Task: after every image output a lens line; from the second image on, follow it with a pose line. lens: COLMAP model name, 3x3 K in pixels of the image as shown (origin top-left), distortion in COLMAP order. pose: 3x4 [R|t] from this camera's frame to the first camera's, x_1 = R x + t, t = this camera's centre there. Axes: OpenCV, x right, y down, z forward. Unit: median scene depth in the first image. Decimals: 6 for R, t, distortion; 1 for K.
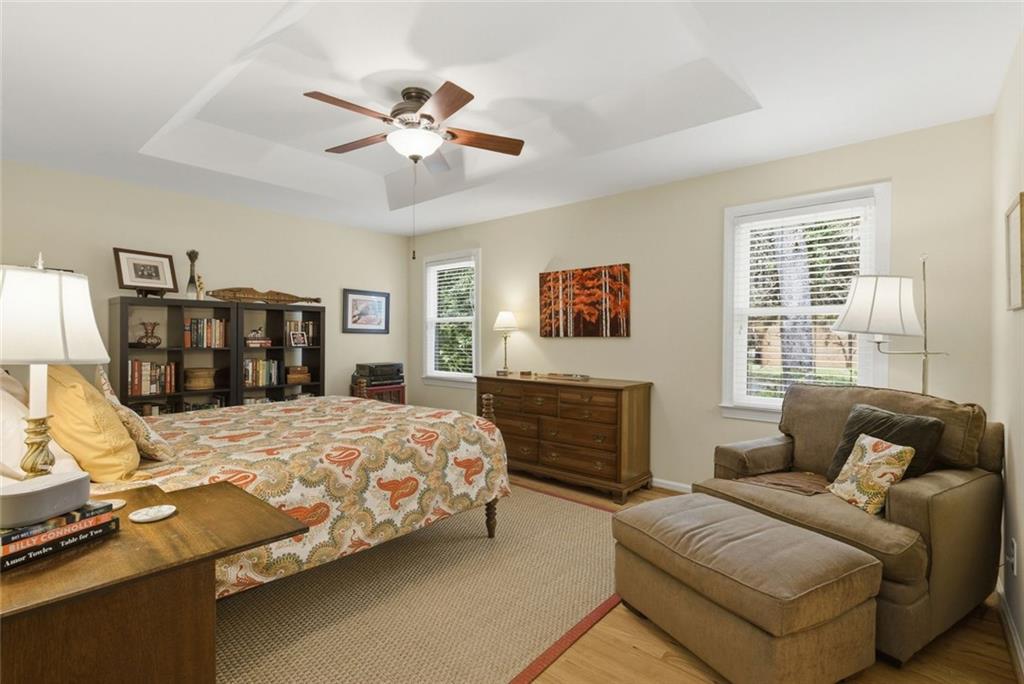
lens RADIAL K [[467.4, 0, 517.3], [0, 467.4, 337.6], [0, 0, 1]] dist [-0.004778, 0.000999]
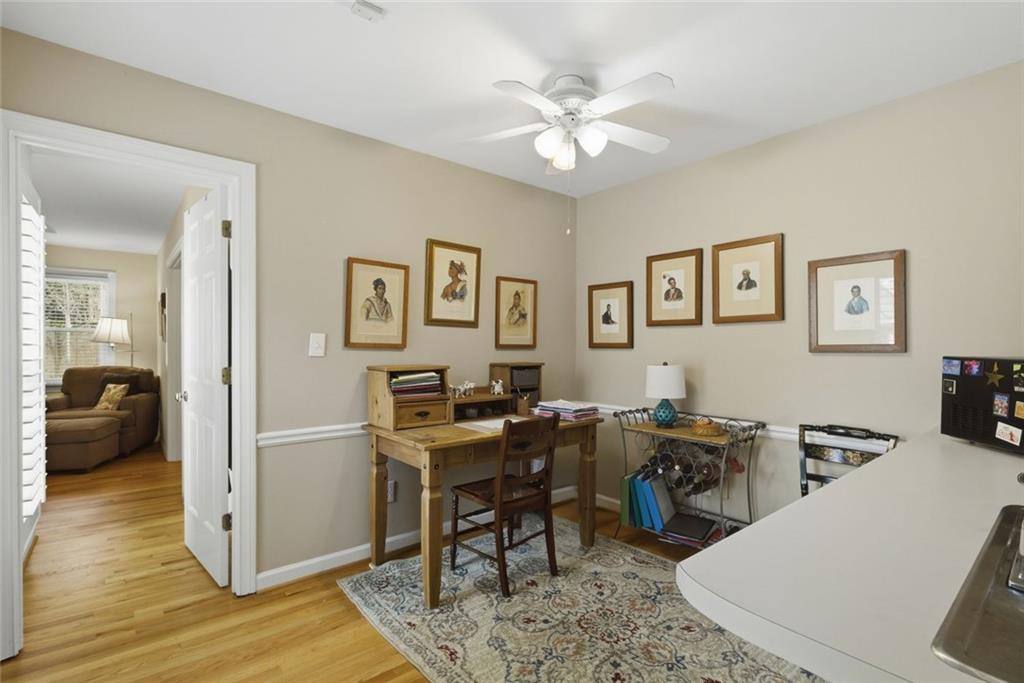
lens RADIAL K [[467.4, 0, 504.0], [0, 467.4, 348.3], [0, 0, 1]] dist [-0.004778, 0.000999]
pose [[0.162982, -0.010044, 0.986578, -0.384260], [-0.002555, 0.999941, 0.010602, -0.003464], [-0.986626, -0.004249, 0.162947, -0.417200]]
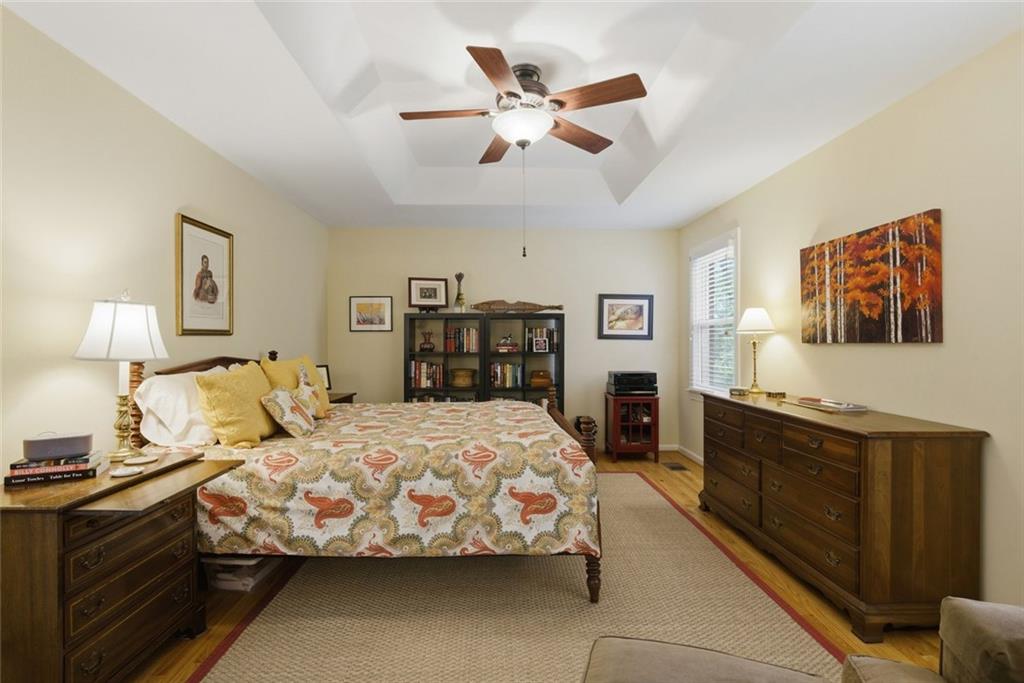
lens RADIAL K [[467.4, 0, 513.5], [0, 467.4, 342.2], [0, 0, 1]] dist [-0.004778, 0.000999]
pose [[0.682891, -0.002134, -0.730517, 0.332378], [-0.000365, 0.999995, -0.003263, -0.000387], [0.730520, 0.002495, 0.682886, 0.294035]]
